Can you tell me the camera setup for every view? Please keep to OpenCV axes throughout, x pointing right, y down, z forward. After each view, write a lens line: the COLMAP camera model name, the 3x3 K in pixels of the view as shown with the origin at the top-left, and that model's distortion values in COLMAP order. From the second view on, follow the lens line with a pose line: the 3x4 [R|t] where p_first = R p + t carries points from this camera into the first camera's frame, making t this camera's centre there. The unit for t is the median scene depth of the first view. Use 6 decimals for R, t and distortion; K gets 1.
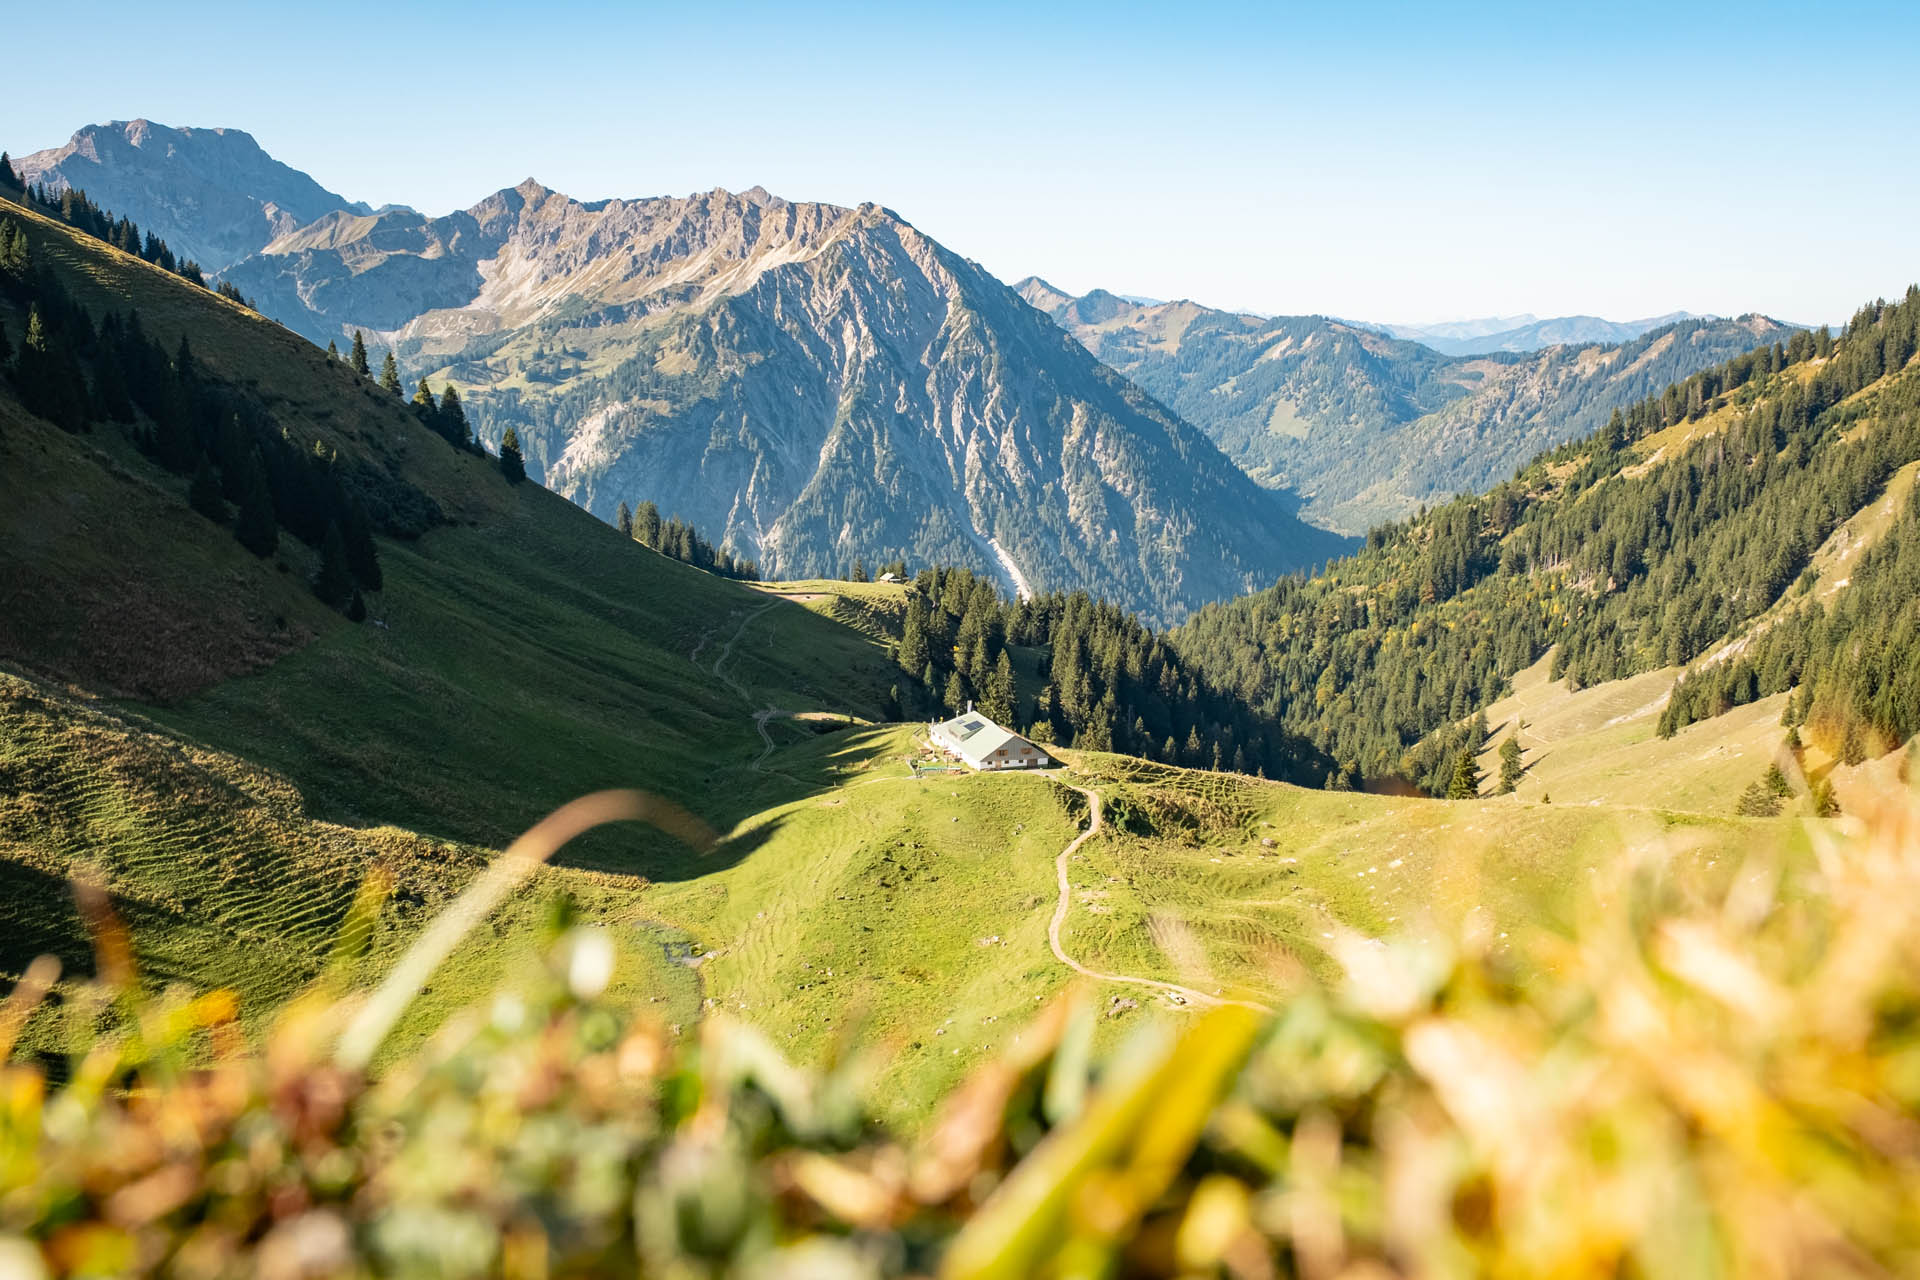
lens RADIAL K [[1930.2, 0, 959.0], [0, 1930.2, 638.6], [0, 0, 1]] dist [-0.004844, 0.000000]
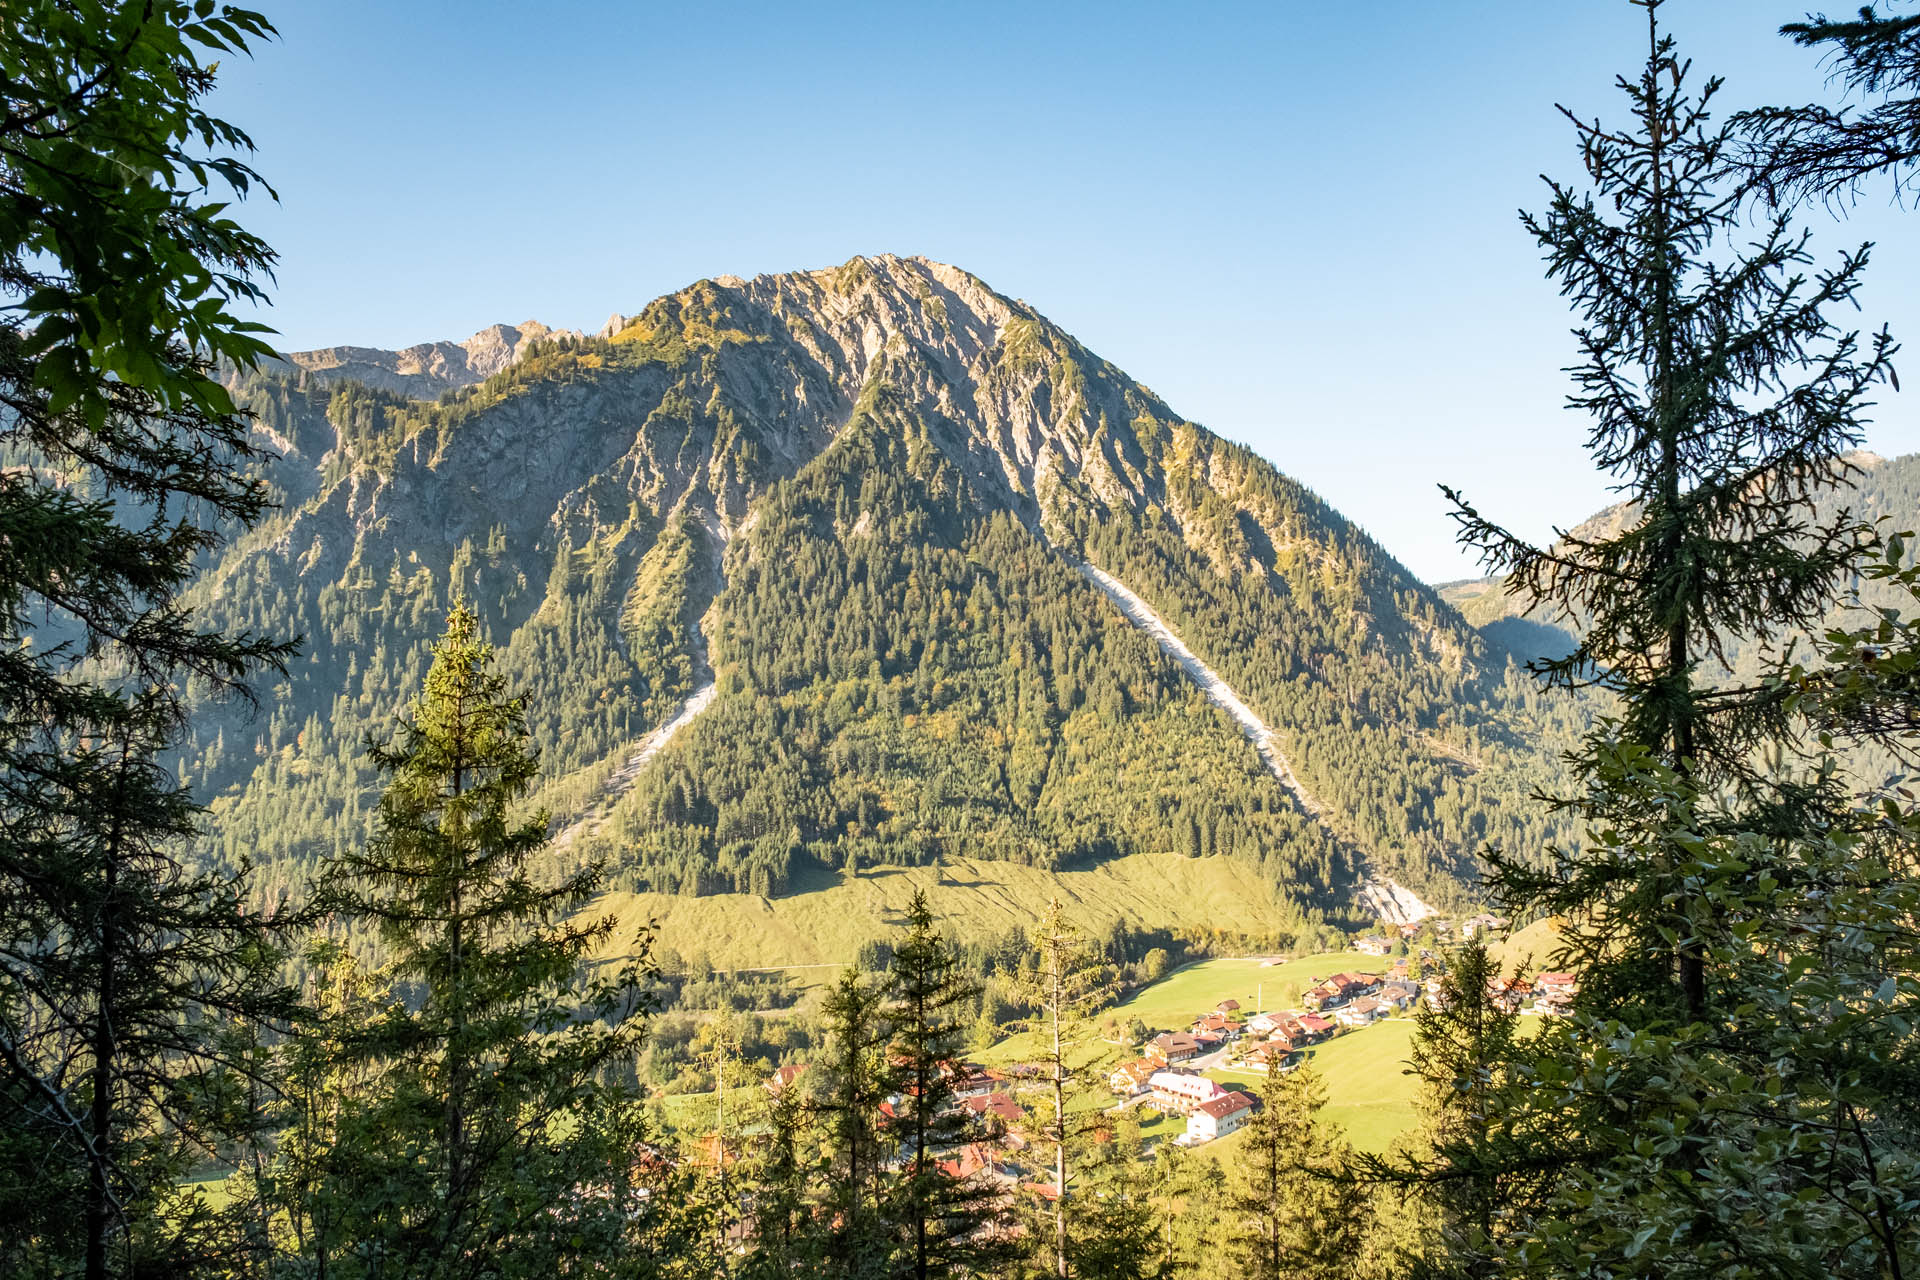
lens RADIAL K [[1318.8, 0, 961.3], [0, 1318.8, 645.1], [0, 0, 1]] dist [-0.020858, -0.001867]
pose [[0.999935, -0.007871, 0.008233, -0.027815], [0.009467, 0.976236, -0.216505, 0.071150], [-0.006334, 0.216569, 0.976247, 0.538691]]
